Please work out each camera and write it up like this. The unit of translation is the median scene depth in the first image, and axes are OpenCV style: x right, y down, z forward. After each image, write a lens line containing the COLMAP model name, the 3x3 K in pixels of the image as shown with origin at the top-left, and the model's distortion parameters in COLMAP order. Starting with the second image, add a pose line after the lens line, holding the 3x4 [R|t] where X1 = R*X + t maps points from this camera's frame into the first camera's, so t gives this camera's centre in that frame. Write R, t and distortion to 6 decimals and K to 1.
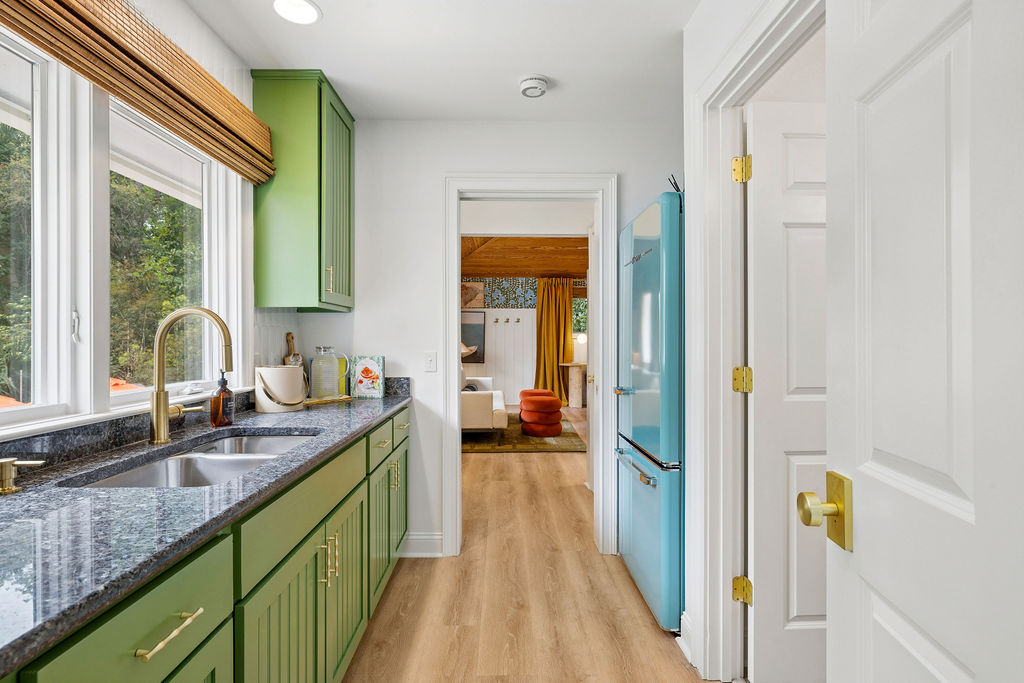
lens RADIAL K [[501.6, 0, 512.0], [0, 501.6, 341.5], [0, 0, 1]] dist [0.000640, 0.000091]
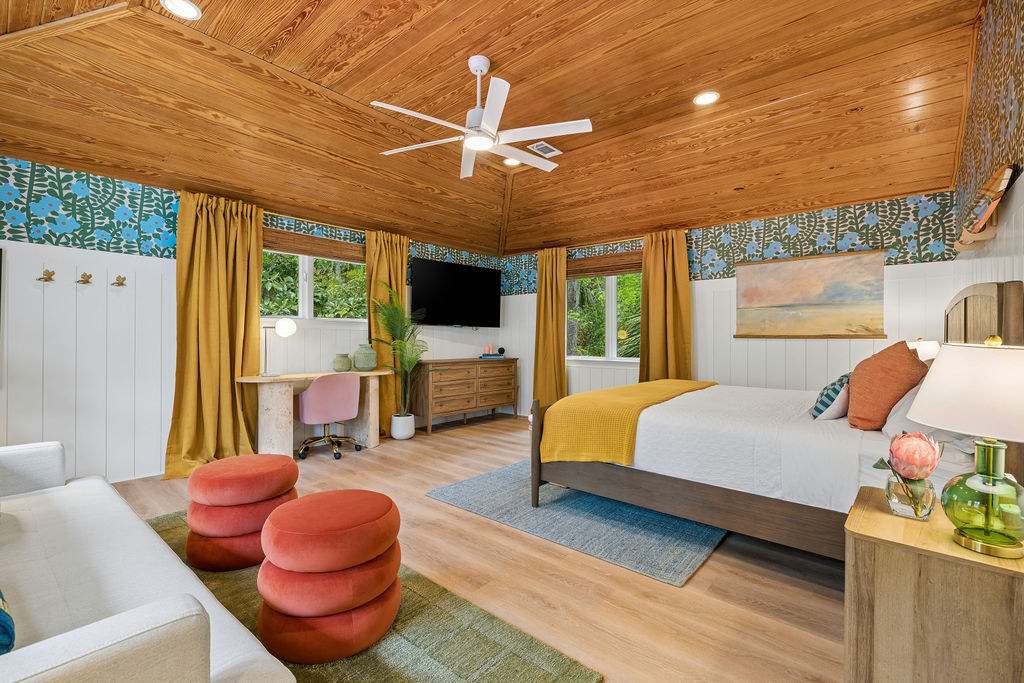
lens RADIAL K [[455.9, 0, 512.0], [0, 455.9, 341.5], [0, 0, 1]] dist [-0.000651, -0.000017]
pose [[0.667689, 0.001209, 0.744440, -0.053282], [-0.004259, 0.999989, 0.002196, 0.006315], [-0.744428, -0.004637, 0.667686, 0.503214]]
